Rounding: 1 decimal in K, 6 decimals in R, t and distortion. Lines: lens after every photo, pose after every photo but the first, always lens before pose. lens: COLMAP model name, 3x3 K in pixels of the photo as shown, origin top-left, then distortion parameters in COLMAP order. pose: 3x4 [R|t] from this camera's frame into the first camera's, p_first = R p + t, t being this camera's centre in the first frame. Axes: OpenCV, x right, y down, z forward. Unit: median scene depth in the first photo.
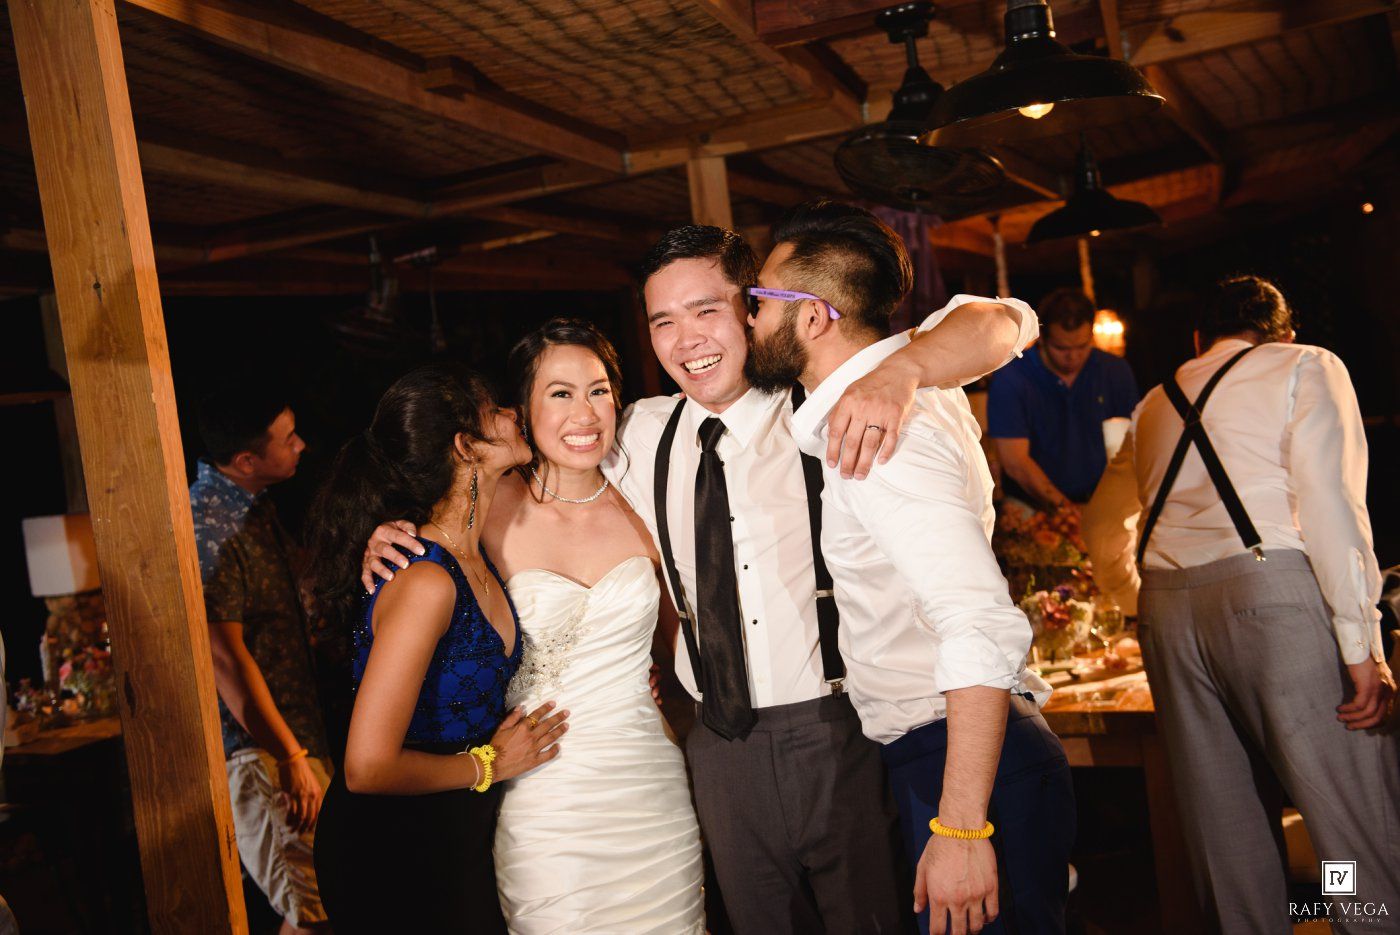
lens RADIAL K [[1595.1, 0, 700.0], [0, 1595.1, 467.5], [0, 0, 1]] dist [0.096902, -0.047113]
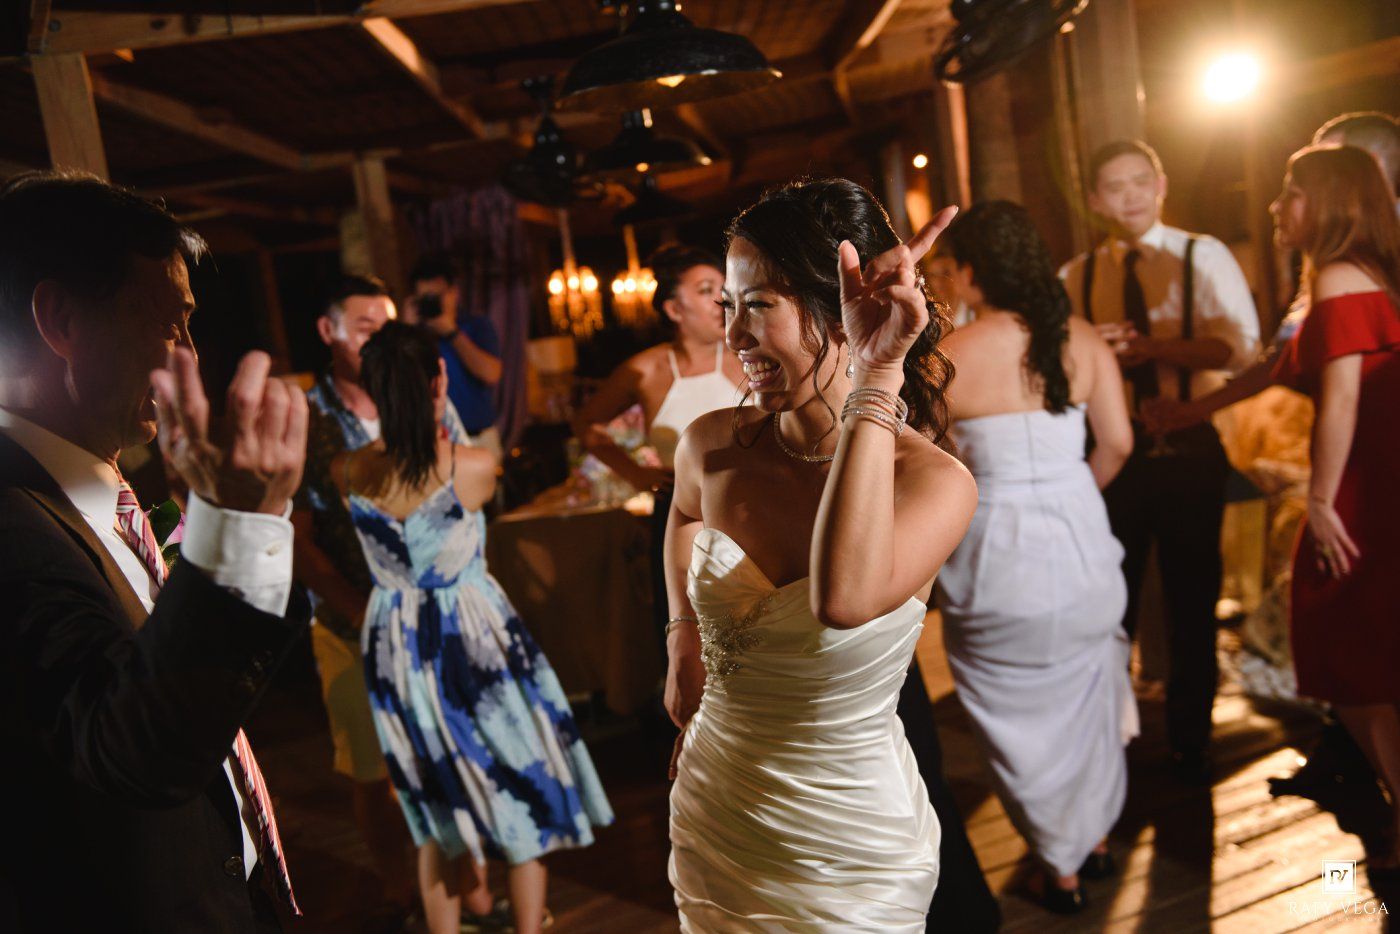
lens RADIAL K [[1595.1, 0, 700.0], [0, 1595.1, 467.0], [0, 0, 1]] dist [0.096902, -0.047113]
pose [[0.957166, -0.043456, 0.286261, -0.170883], [0.035748, 0.998845, 0.032103, 0.038898], [-0.287325, -0.020495, 0.957614, -0.492511]]
